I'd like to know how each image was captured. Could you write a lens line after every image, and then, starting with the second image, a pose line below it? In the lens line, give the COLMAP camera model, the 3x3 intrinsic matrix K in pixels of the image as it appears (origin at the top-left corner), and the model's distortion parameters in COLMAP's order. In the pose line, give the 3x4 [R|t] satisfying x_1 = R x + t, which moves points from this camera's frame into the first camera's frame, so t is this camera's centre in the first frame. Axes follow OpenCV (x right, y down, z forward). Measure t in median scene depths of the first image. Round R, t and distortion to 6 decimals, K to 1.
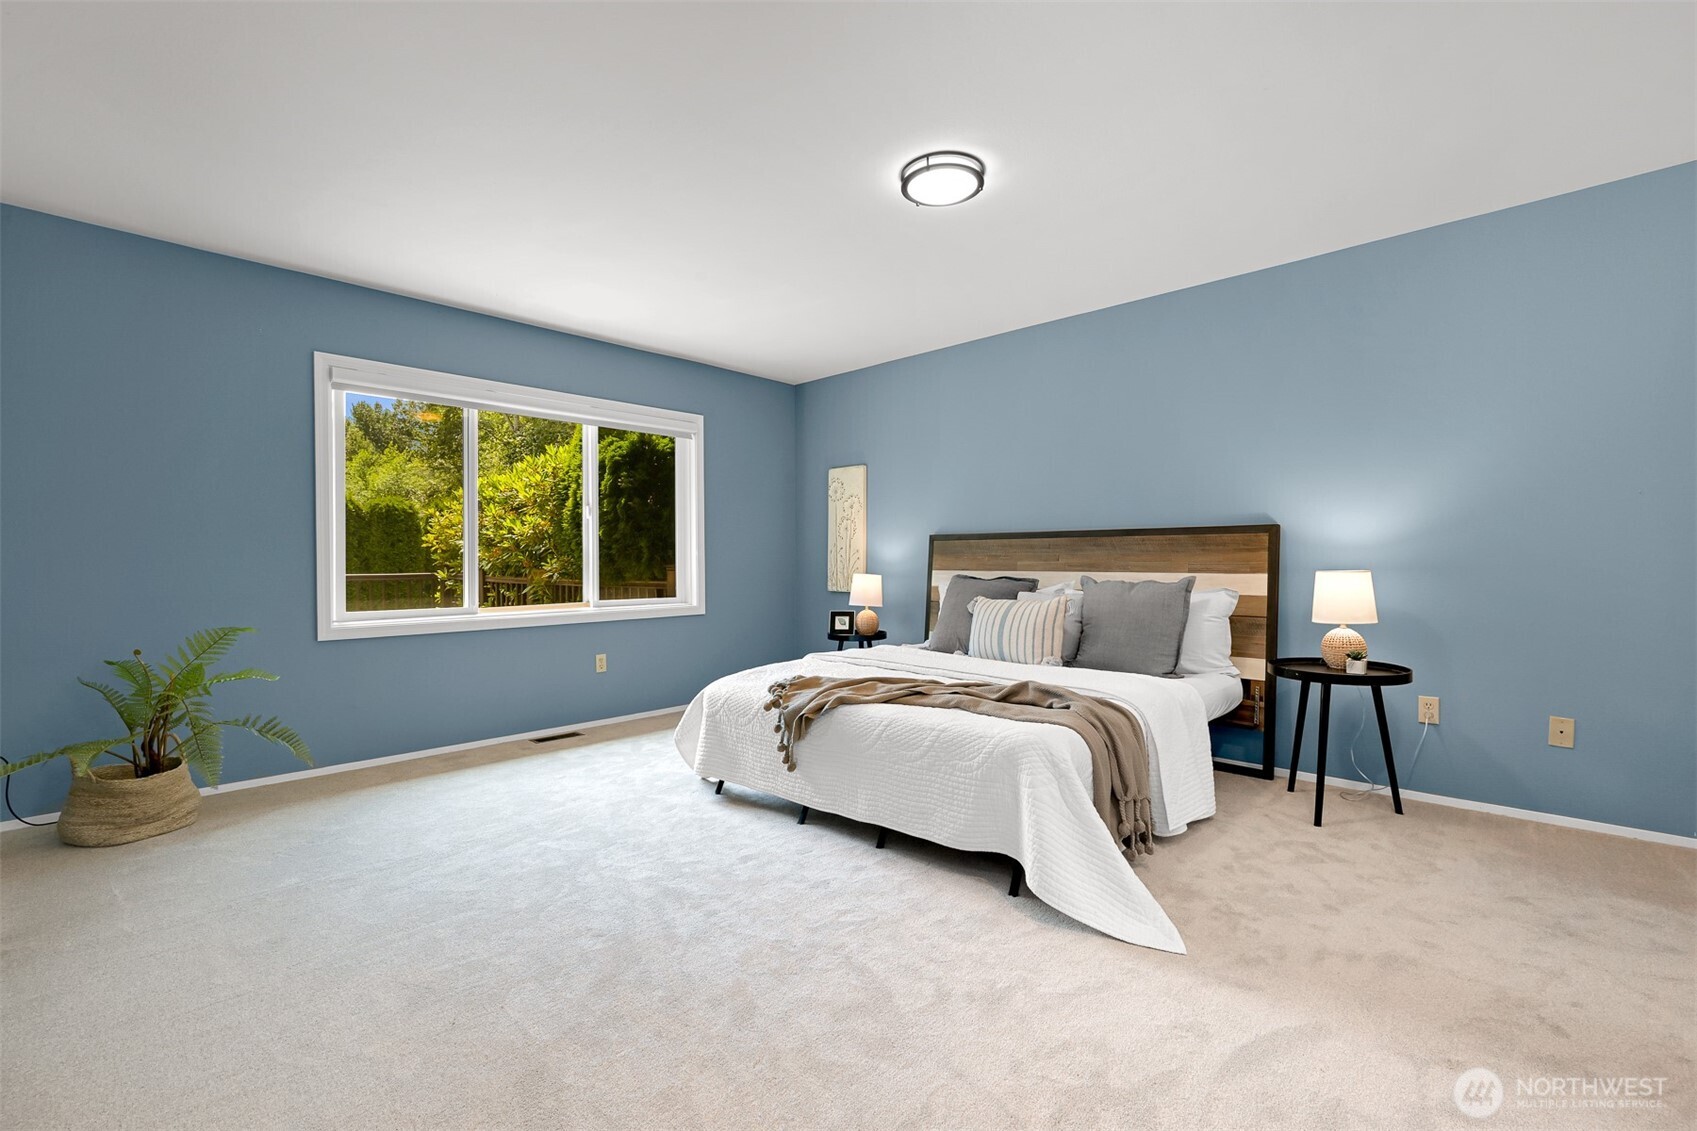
lens RADIAL K [[723.1, 0, 860.4], [0, 723.1, 567.7], [0, 0, 1]] dist [-0.000523, -0.000323]
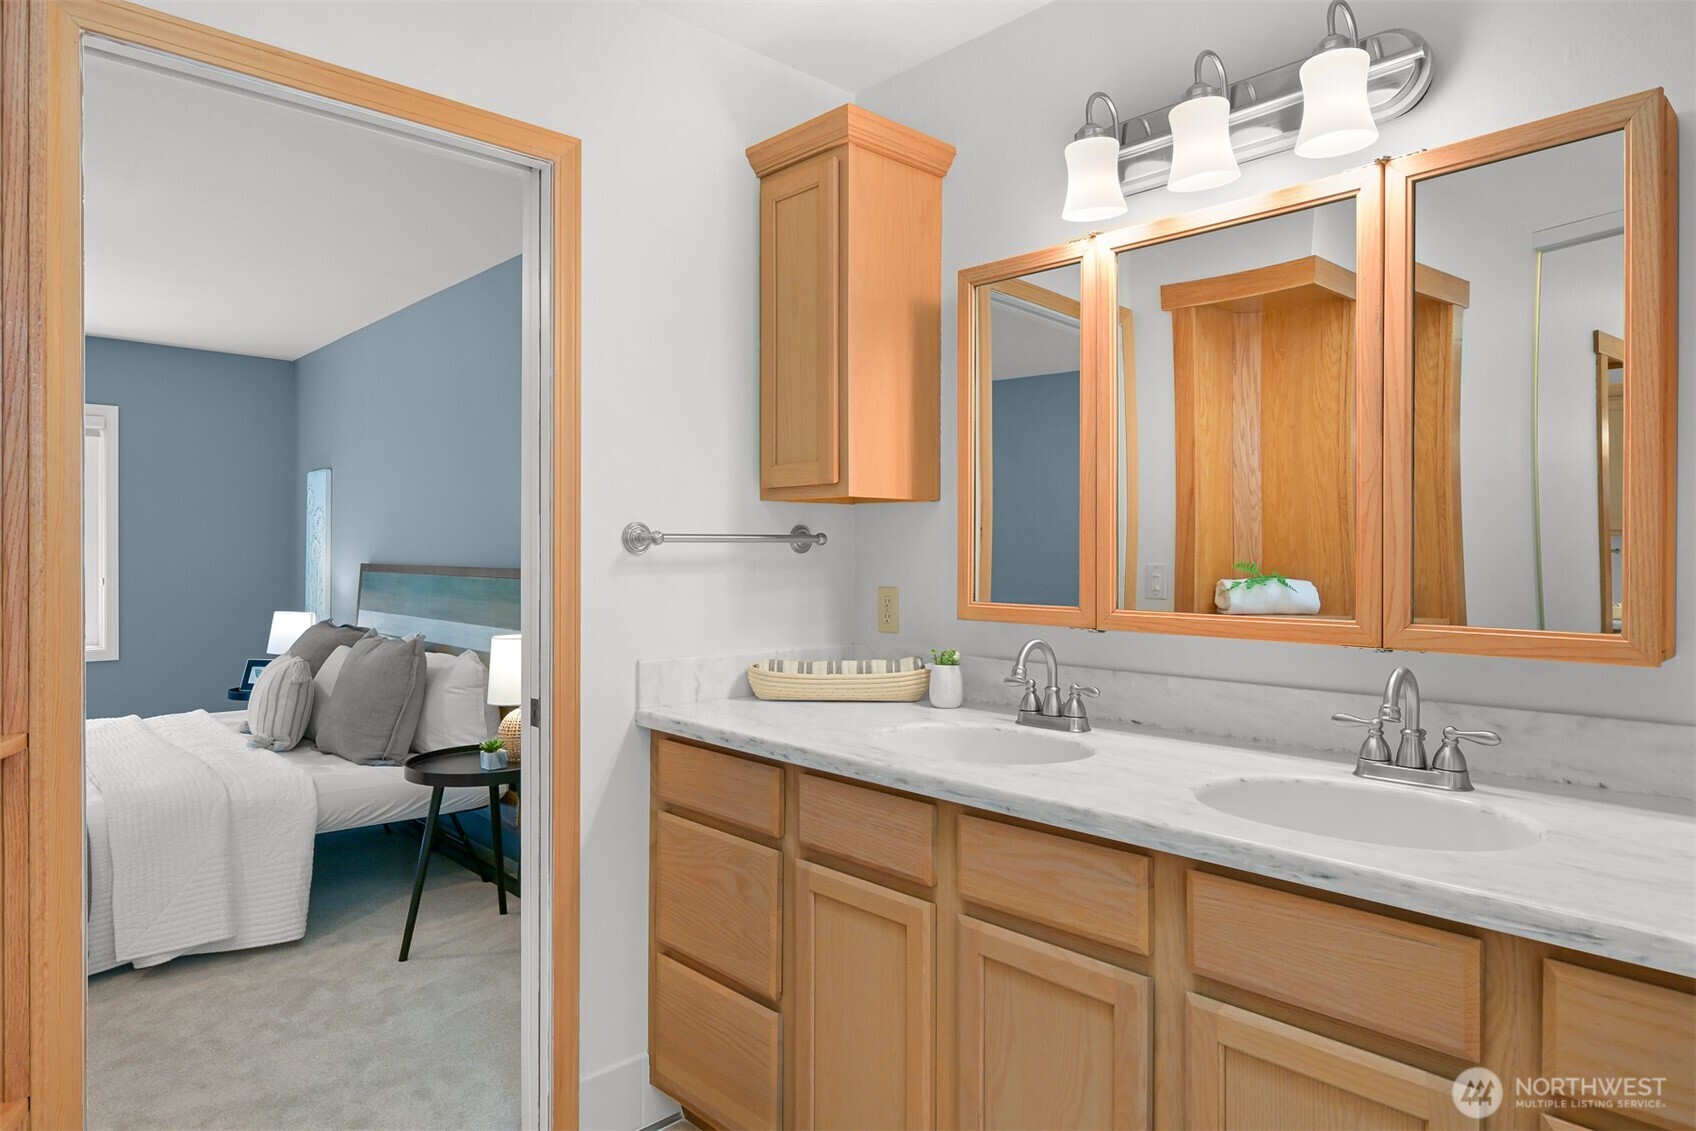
lens RADIAL K [[1020.0, 0, 853.7], [0, 1020.0, 553.2], [0, 0, 1]] dist [0.003136, -0.000300]
pose [[0.998036, 0.001060, -0.062627, 0.691905], [-0.001303, 0.999992, -0.003845, -0.052082], [0.062623, 0.003919, 0.998030, -0.058533]]
